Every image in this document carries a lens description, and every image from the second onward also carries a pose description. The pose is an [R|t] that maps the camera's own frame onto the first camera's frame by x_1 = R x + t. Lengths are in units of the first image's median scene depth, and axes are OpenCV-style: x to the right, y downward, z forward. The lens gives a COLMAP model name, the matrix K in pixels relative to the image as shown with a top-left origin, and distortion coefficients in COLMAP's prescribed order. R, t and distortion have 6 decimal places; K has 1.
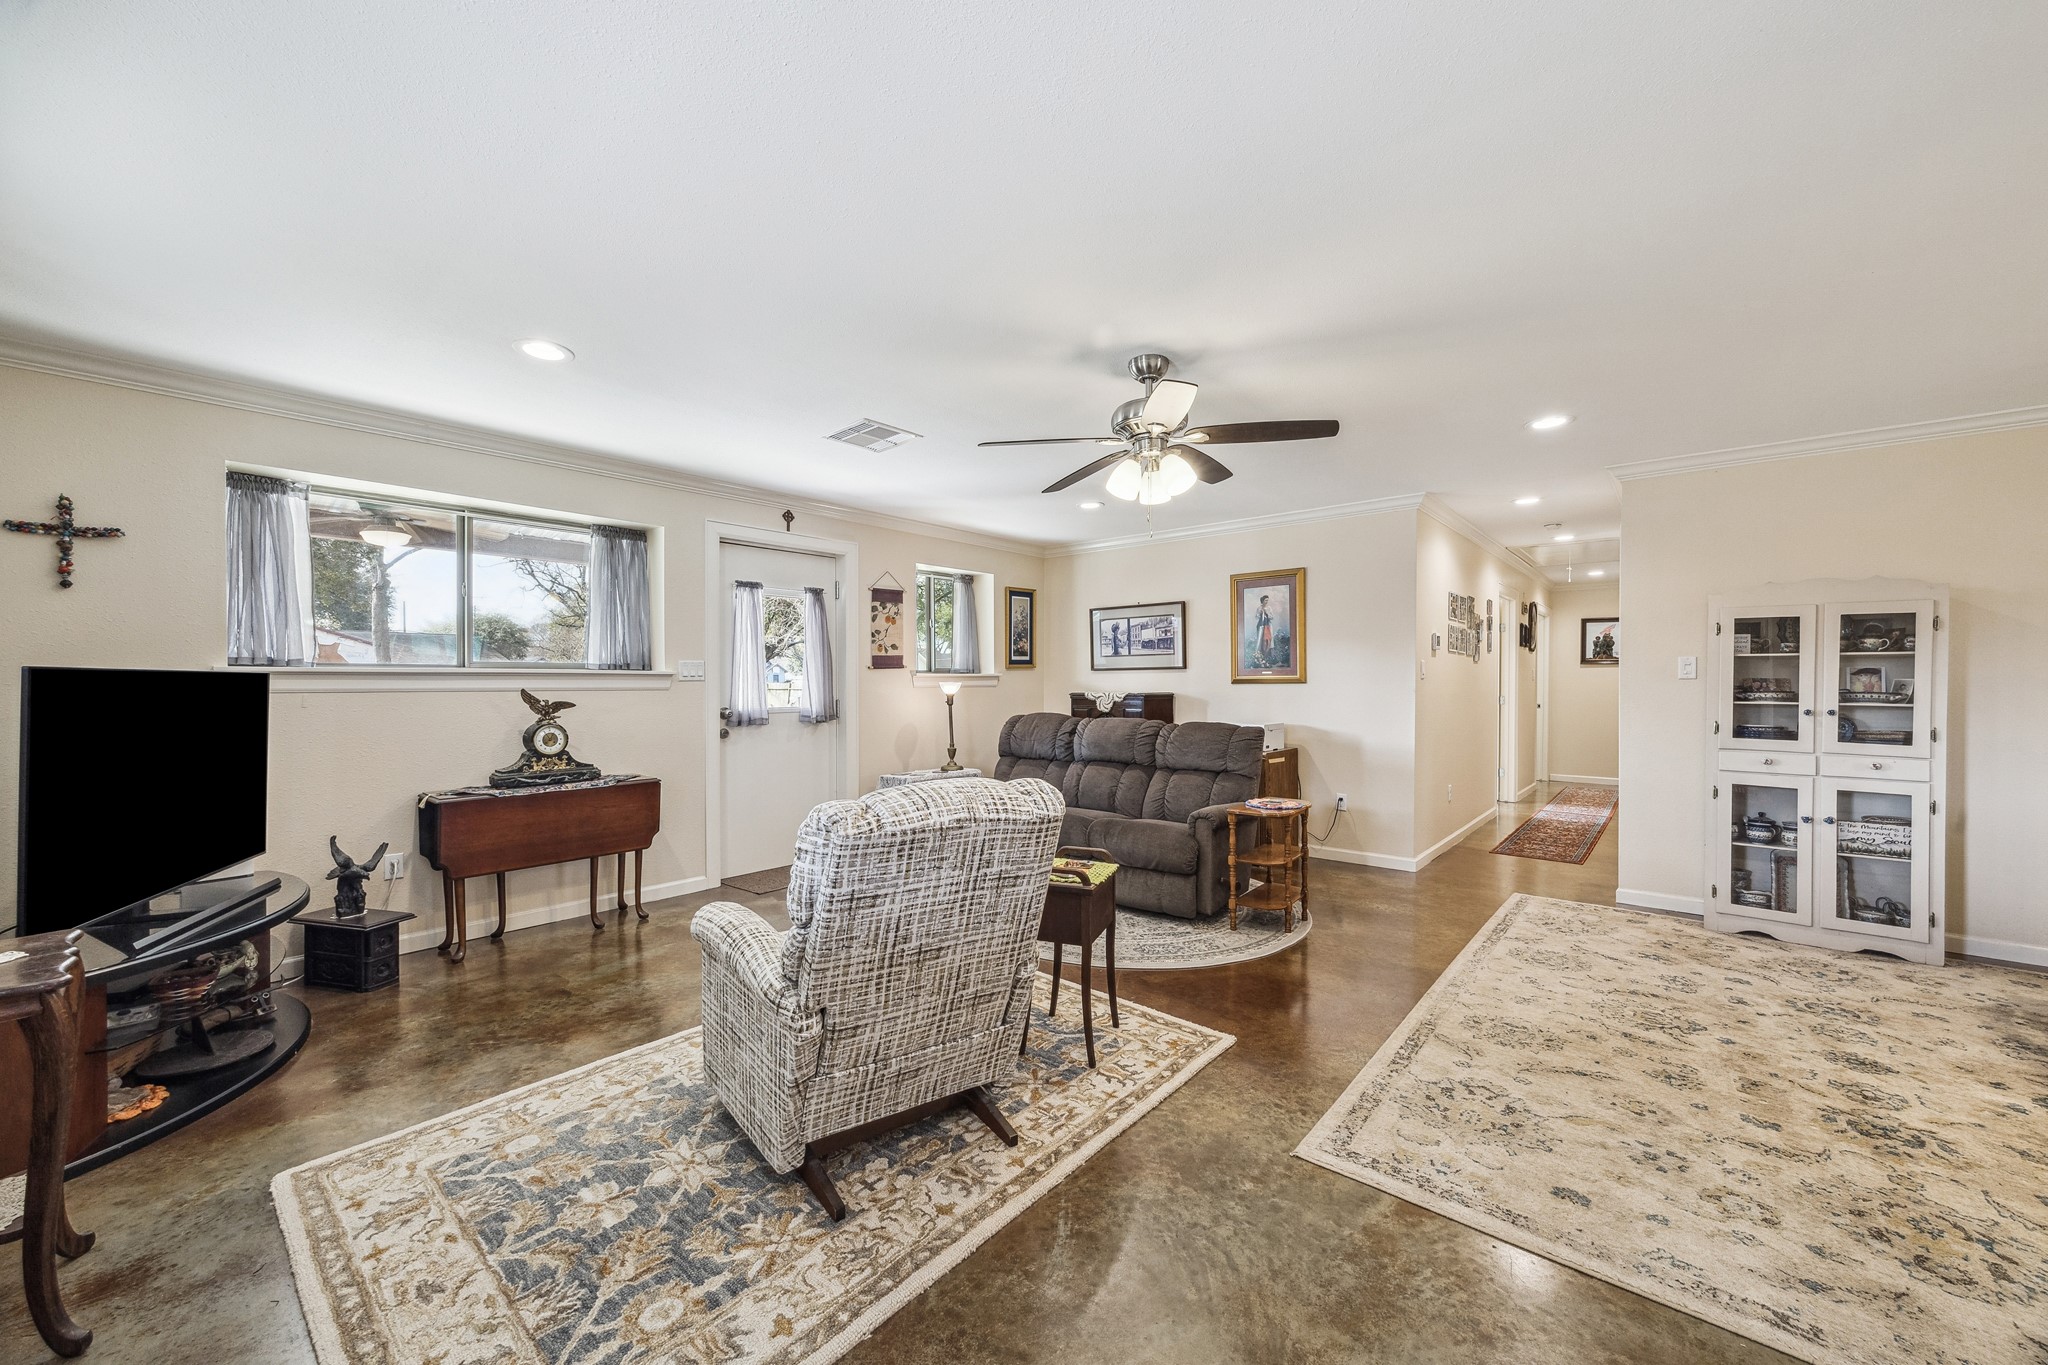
lens RADIAL K [[785.4, 0, 1029.9], [0, 785.4, 679.8], [0, 0, 1]] dist [-0.001279, -0.000685]
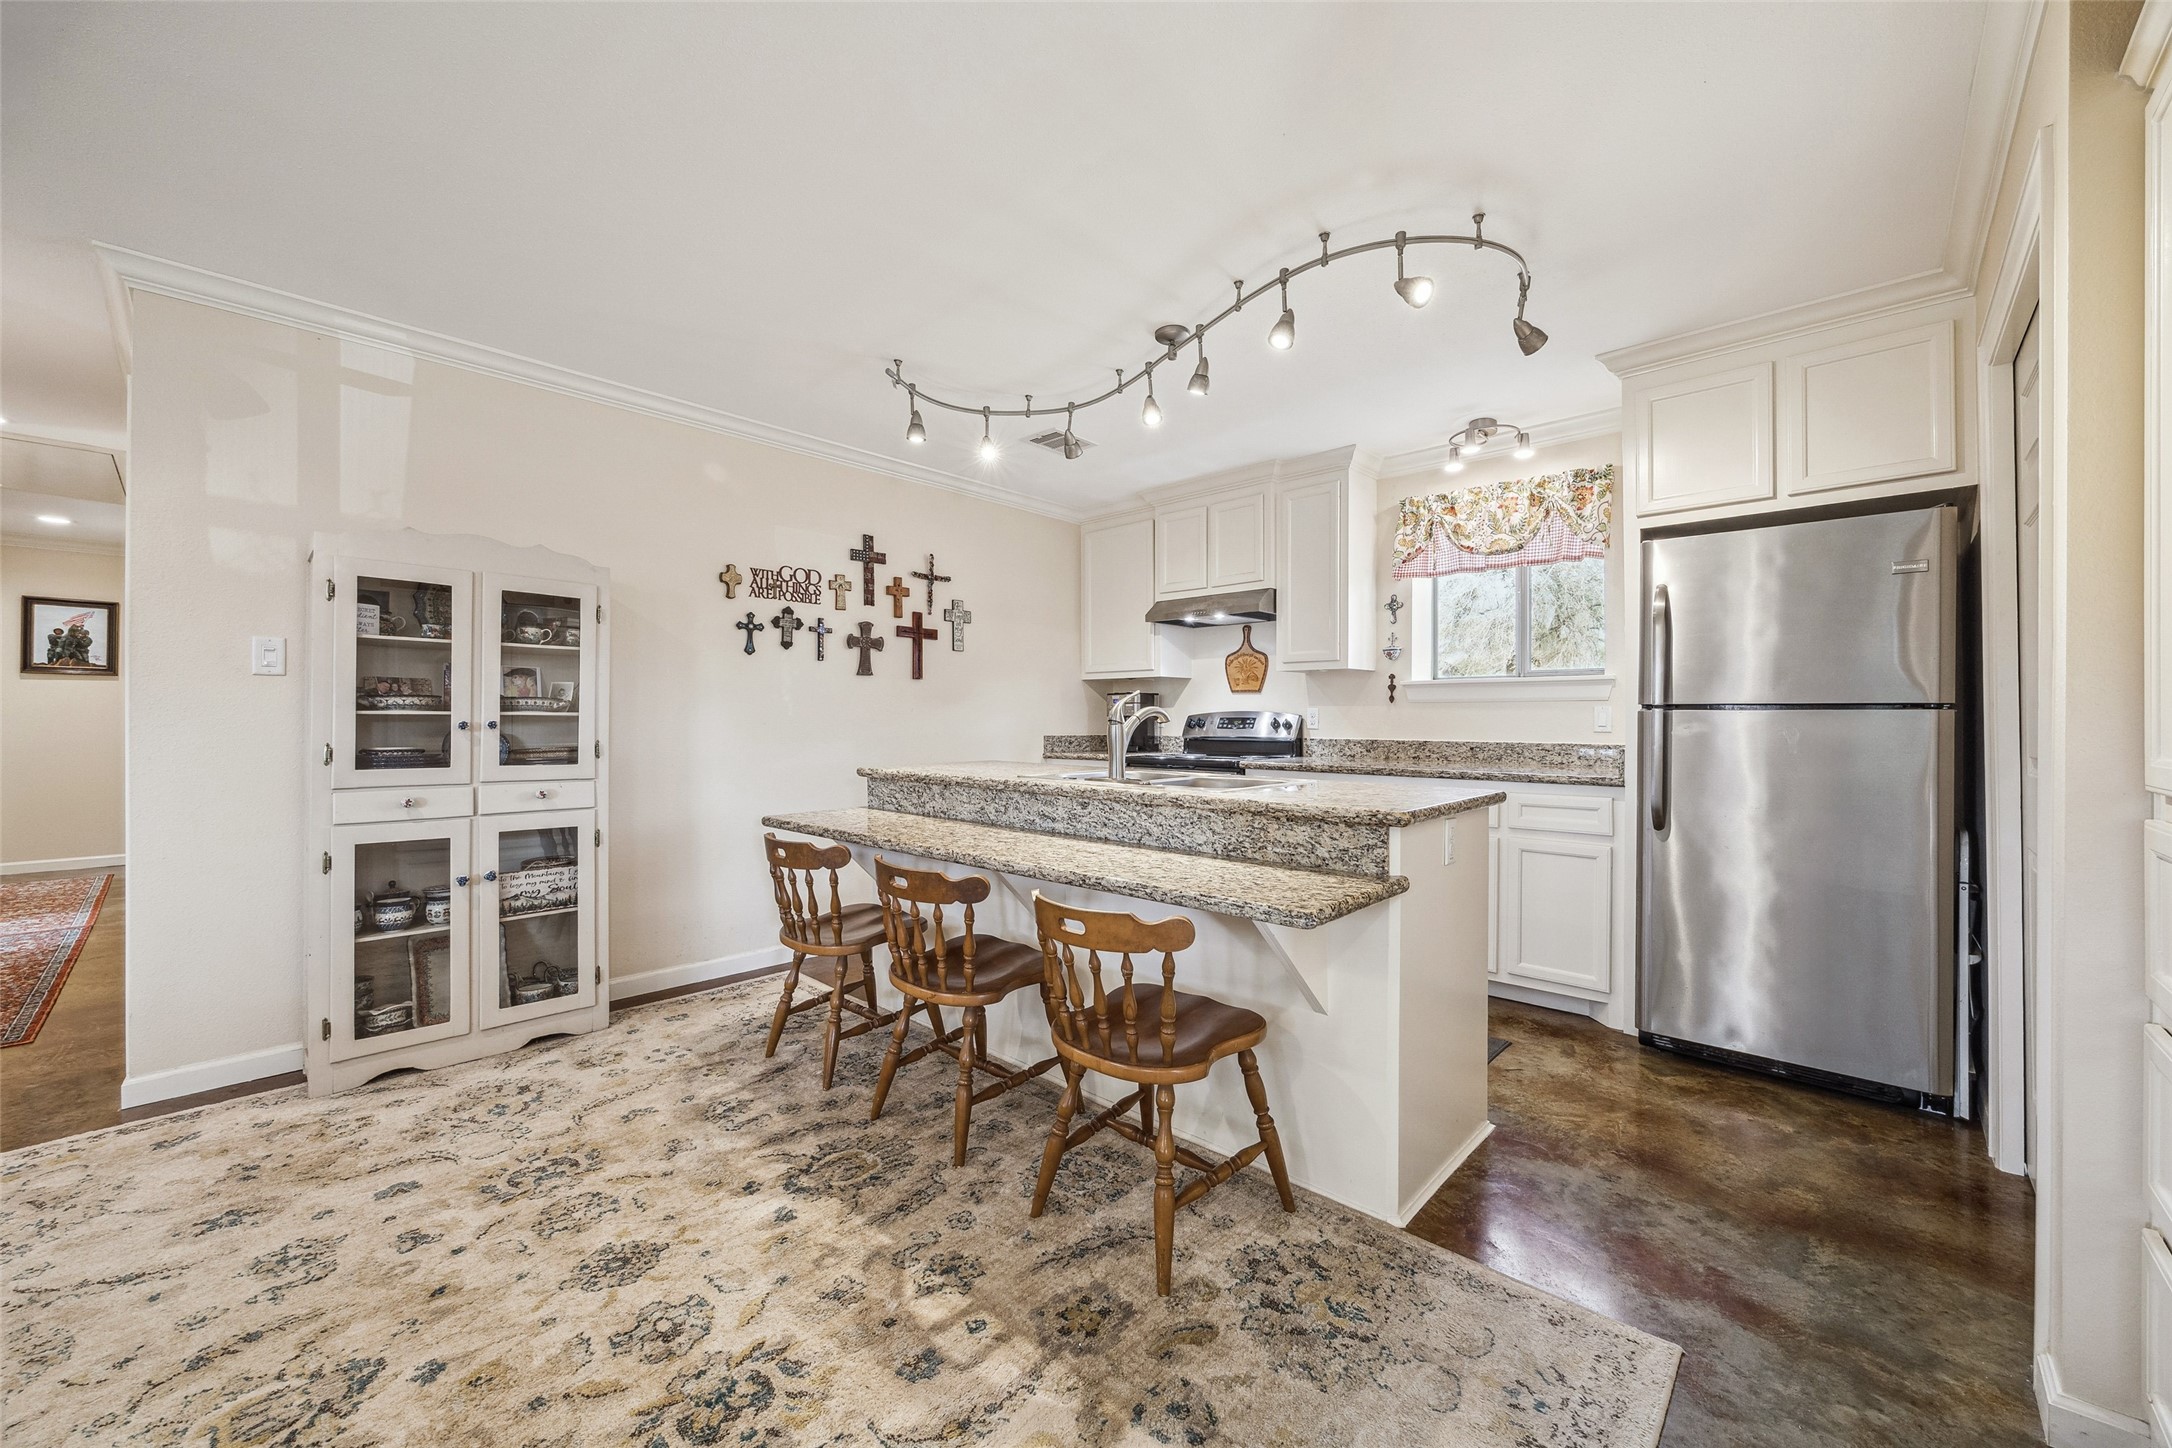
lens RADIAL K [[833.0, 0, 1092.2], [0, 833.0, 721.1], [0, 0, 1]] dist [-0.001279, -0.000685]
pose [[0.044978, -0.003356, 0.998982, 0.286380], [-0.001576, 0.999993, 0.003430, 0.034624], [-0.998987, -0.001728, 0.044973, 0.416073]]
